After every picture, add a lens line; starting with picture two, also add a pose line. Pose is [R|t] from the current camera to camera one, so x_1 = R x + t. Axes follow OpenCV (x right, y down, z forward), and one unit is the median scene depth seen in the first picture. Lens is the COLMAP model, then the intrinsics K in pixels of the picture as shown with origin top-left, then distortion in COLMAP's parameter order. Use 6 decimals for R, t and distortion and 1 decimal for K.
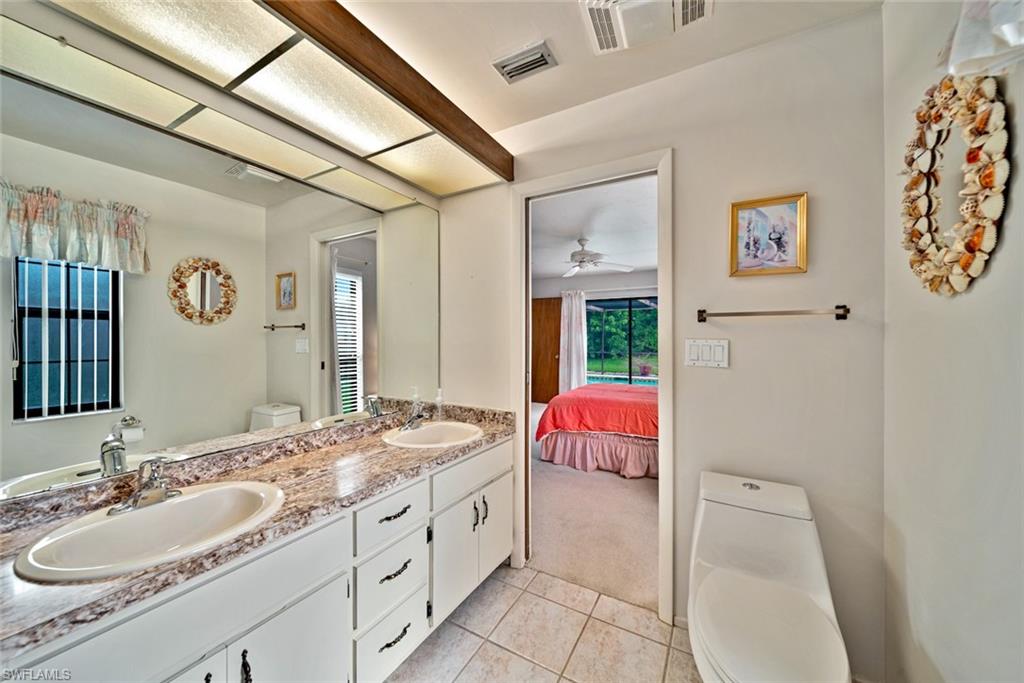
lens RADIAL K [[364.8, 0, 520.1], [0, 364.8, 347.2], [0, 0, 1]] dist [0.000730, -0.000007]
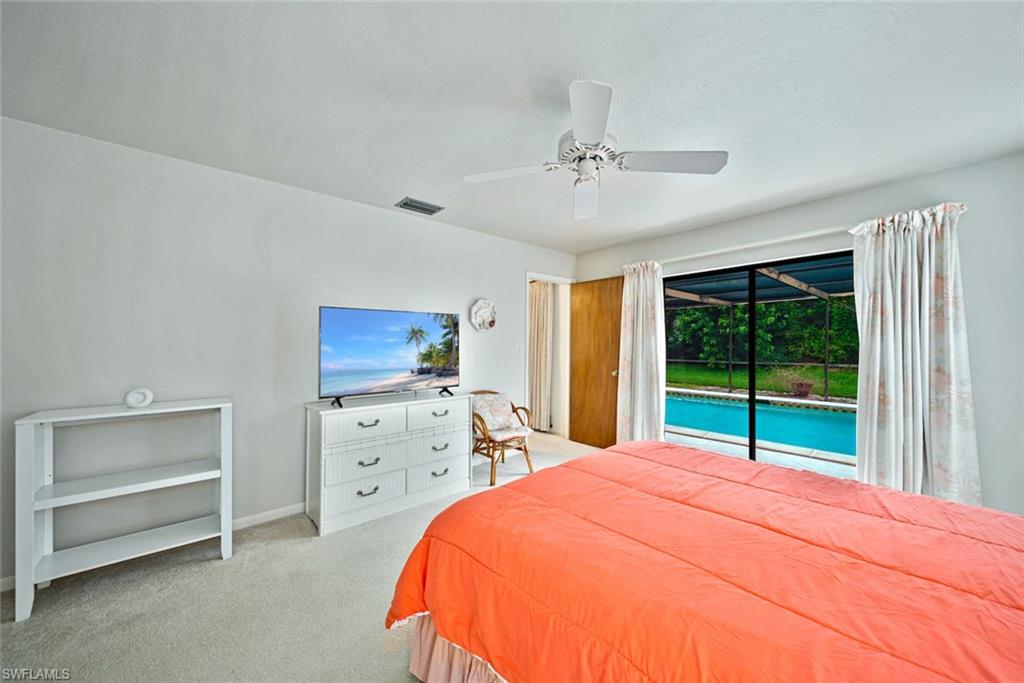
lens RADIAL K [[364.8, 0, 520.1], [0, 364.8, 347.2], [0, 0, 1]] dist [0.000730, -0.000007]
pose [[0.942527, -0.003223, -0.334113, 0.153793], [-0.001922, 0.999885, -0.015069, -0.008111], [0.334123, 0.014846, 0.942412, 0.366152]]
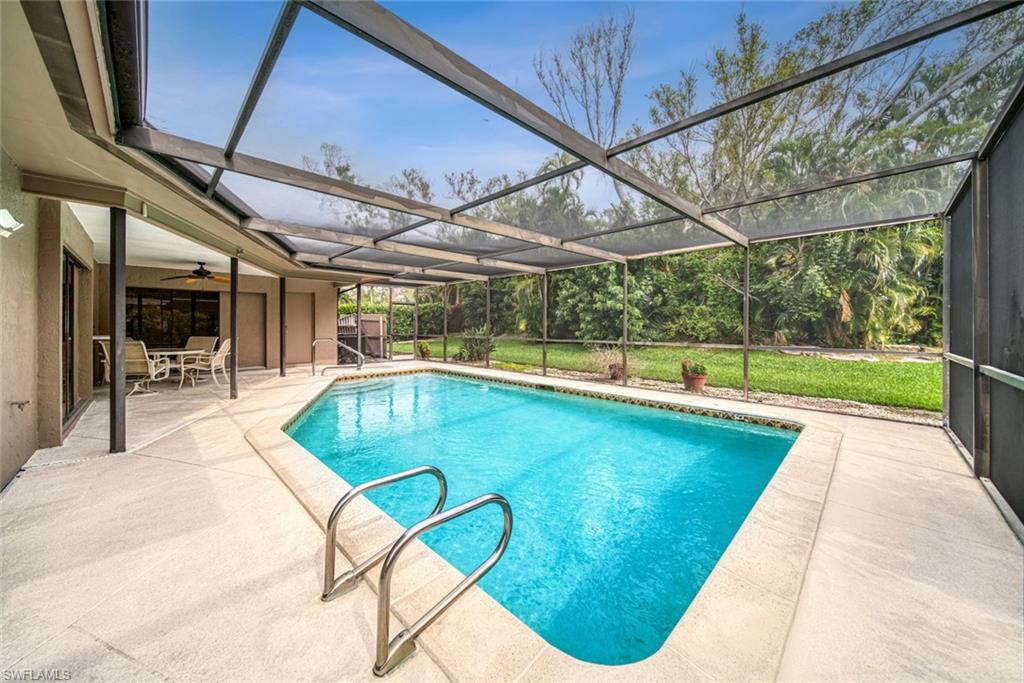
lens RADIAL K [[365.5, 0, 513.6], [0, 365.5, 329.4], [0, 0, 1]] dist [-0.000285, -0.000032]
pose [[0.962616, -0.000516, -0.270871, 0.675753], [-0.002576, 0.999936, -0.011059, 0.008097], [0.270859, 0.011343, 0.962552, 0.808021]]
